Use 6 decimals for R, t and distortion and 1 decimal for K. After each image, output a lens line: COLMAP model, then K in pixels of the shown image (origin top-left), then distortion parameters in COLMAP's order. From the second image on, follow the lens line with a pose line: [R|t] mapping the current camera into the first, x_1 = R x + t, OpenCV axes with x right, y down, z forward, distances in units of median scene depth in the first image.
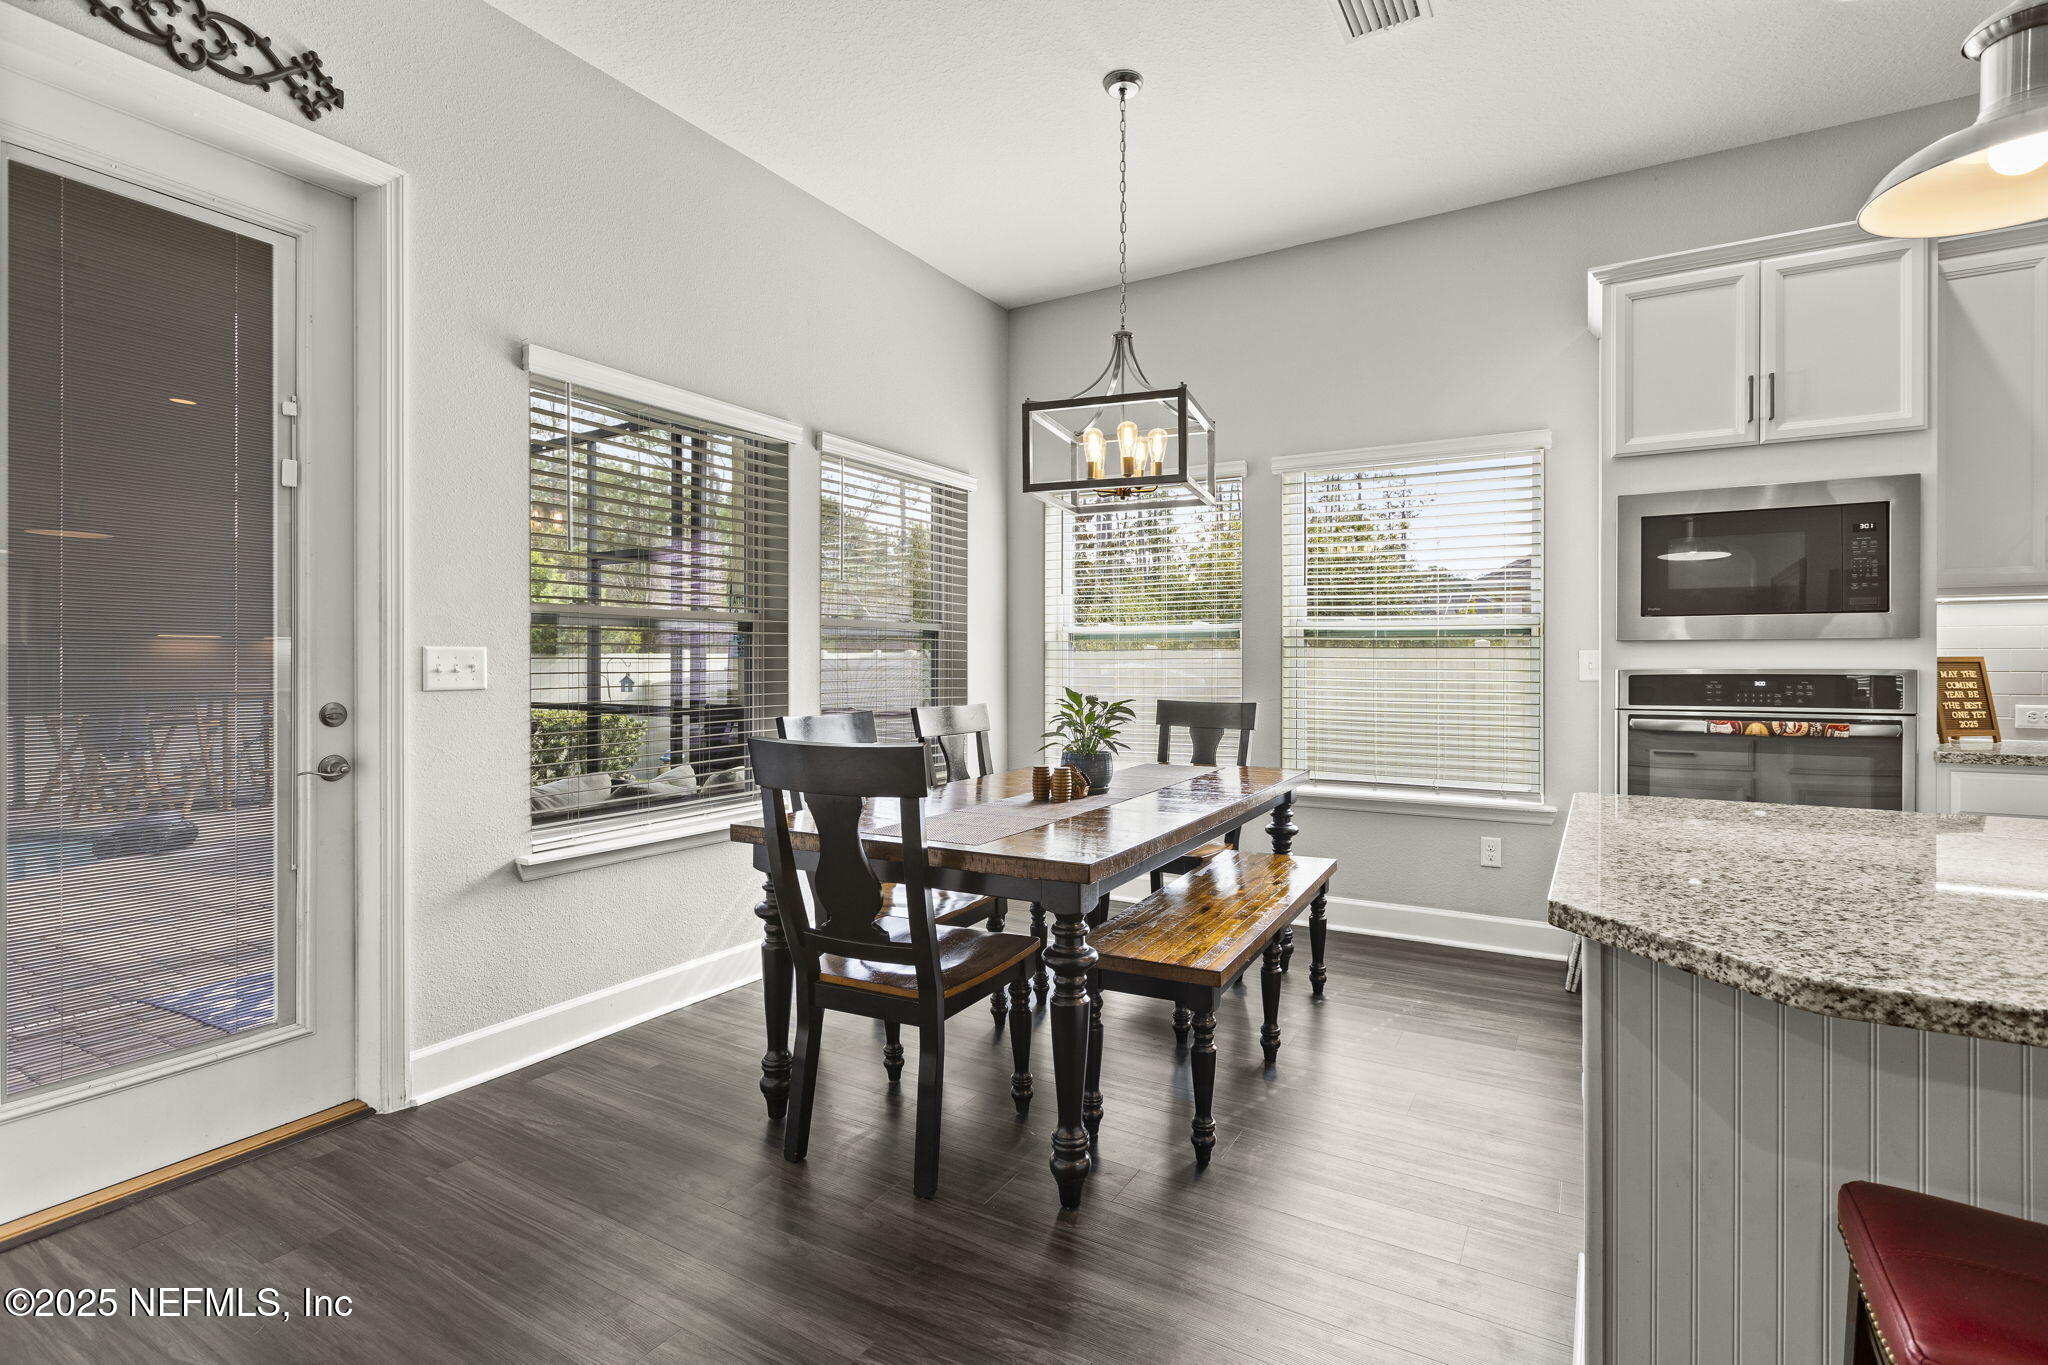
lens RADIAL K [[964.2, 0, 1022.1], [0, 964.2, 670.7], [0, 0, 1]] dist [-0.002129, -0.000389]
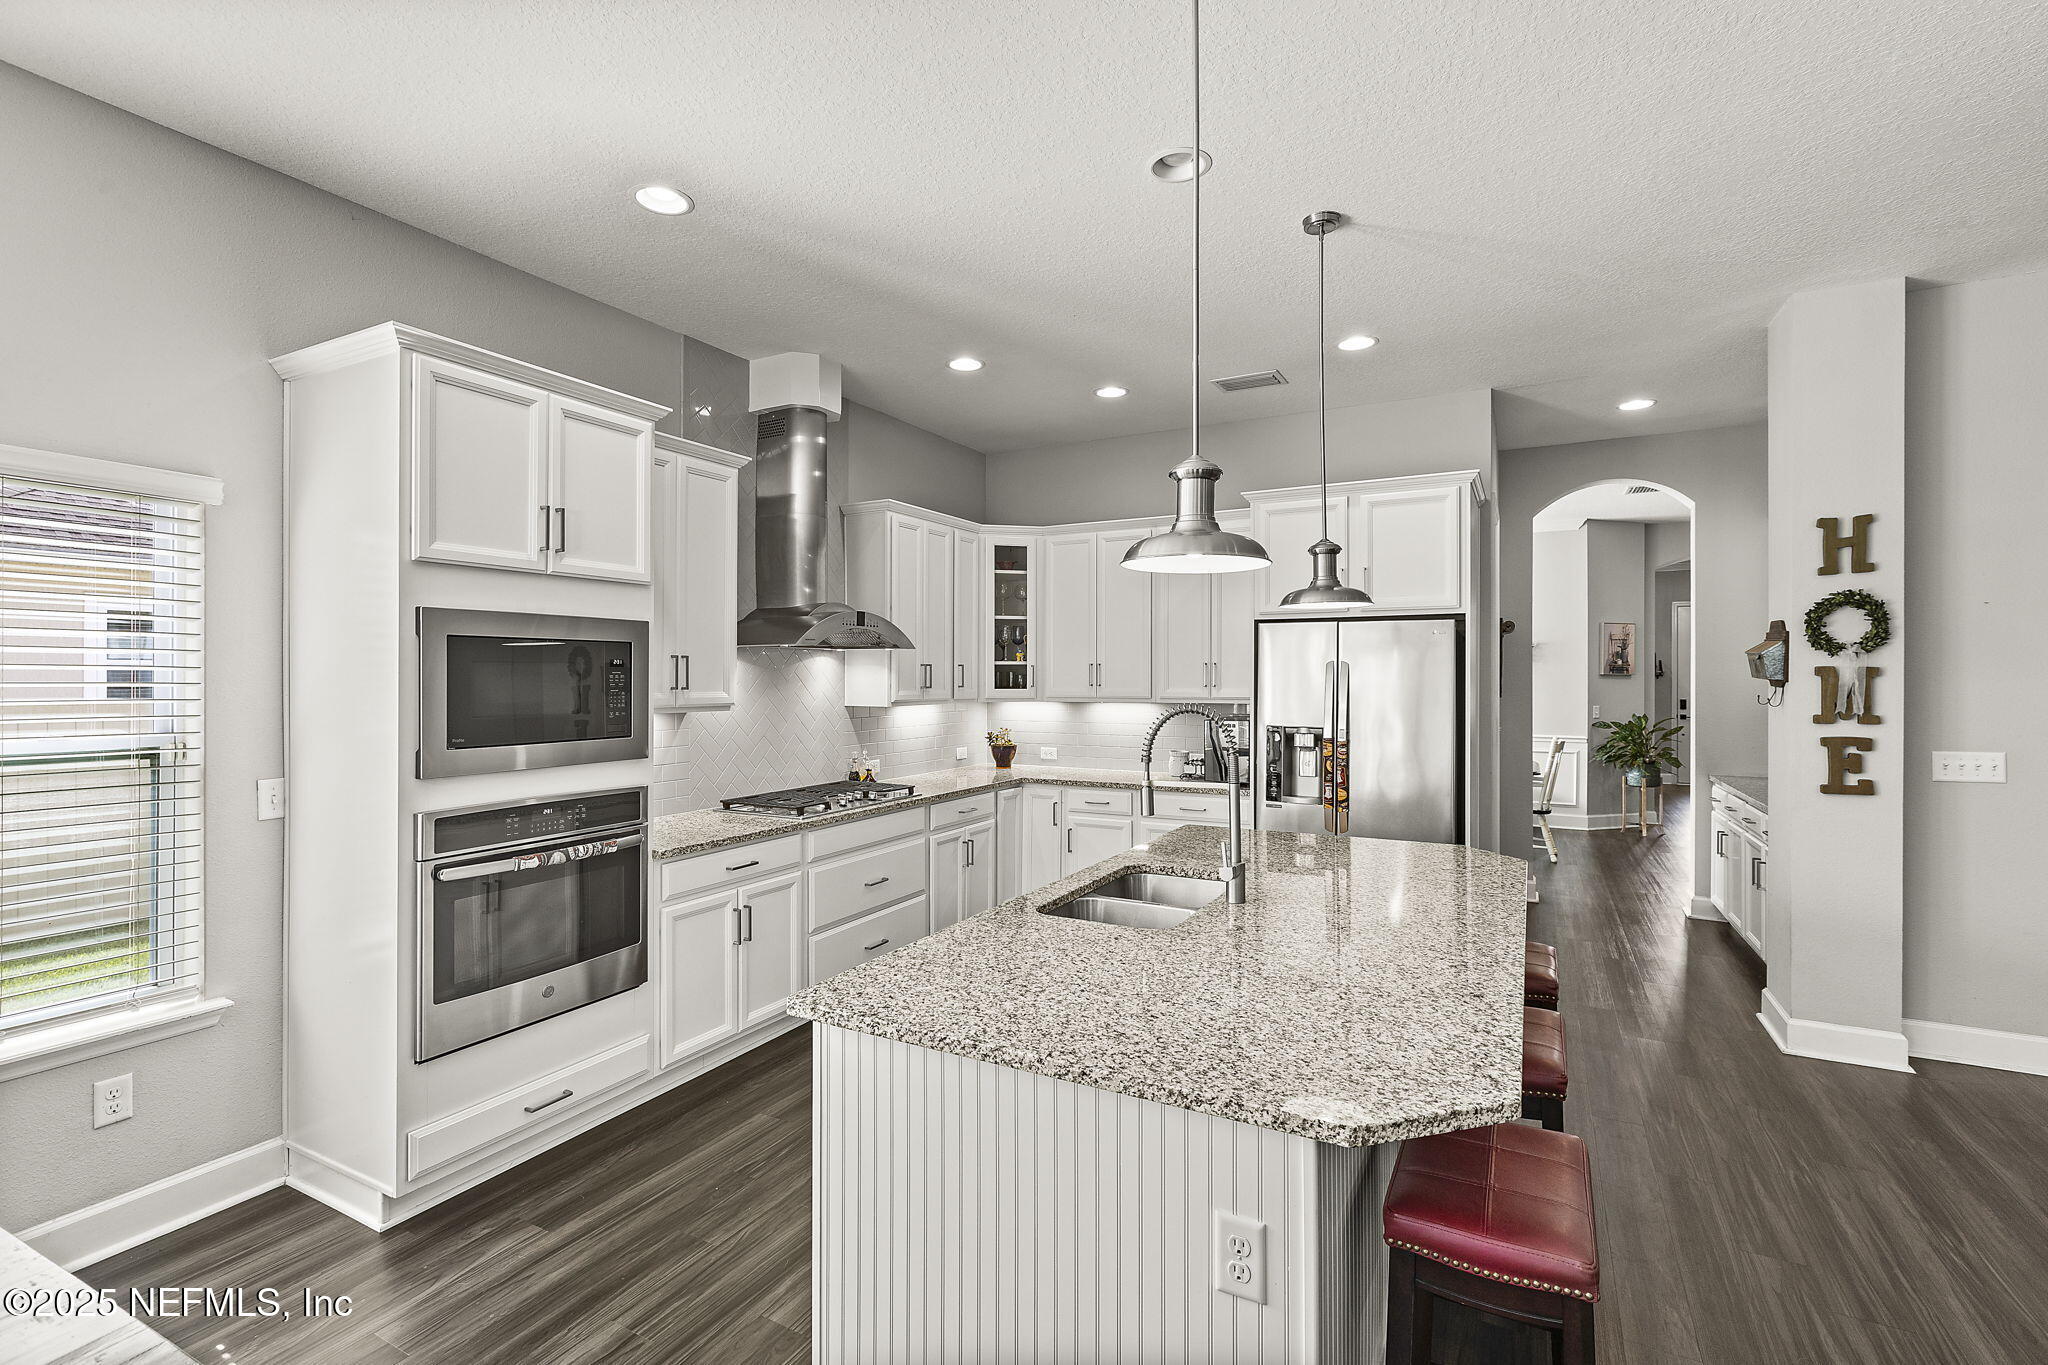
lens RADIAL K [[926.5, 0, 1031.3], [0, 926.5, 670.4], [0, 0, 1]] dist [-0.000508, 0.000450]
pose [[-0.056400, 0.007023, 0.998384, -0.228848], [0.009678, 0.999932, -0.006487, -0.122114], [-0.998361, 0.009296, -0.056464, 0.545376]]
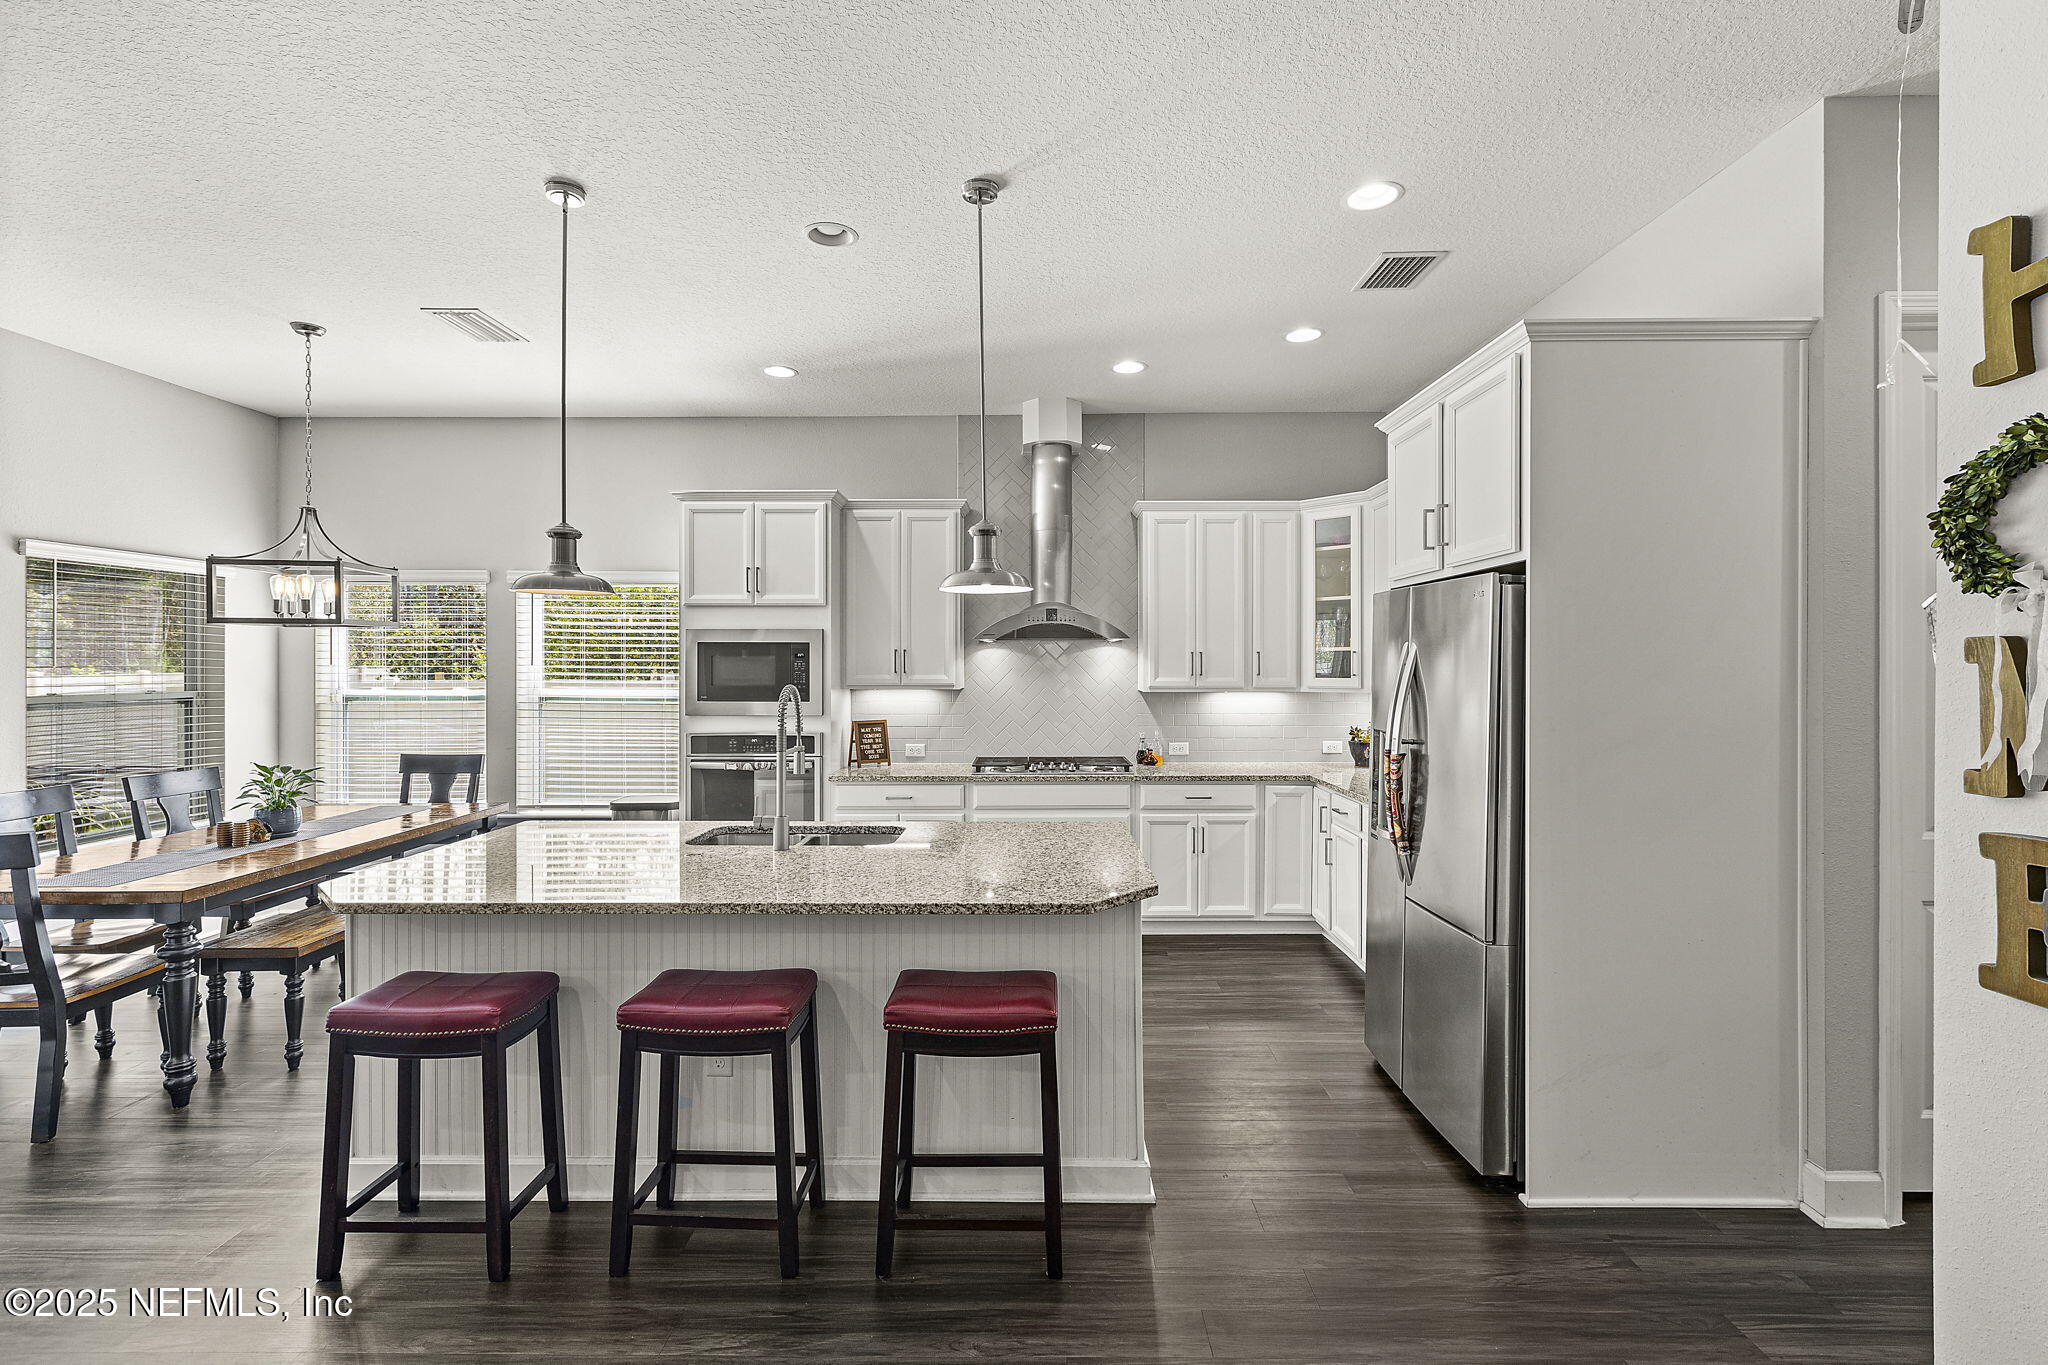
lens RADIAL K [[926.5, 0, 1031.3], [0, 926.5, 670.4], [0, 0, 1]] dist [-0.000508, 0.000450]
pose [[0.857703, -0.001991, 0.514142, 0.324609], [0.003764, 0.999990, -0.002408, -0.108866], [-0.514132, 0.004000, 0.857702, -0.720854]]
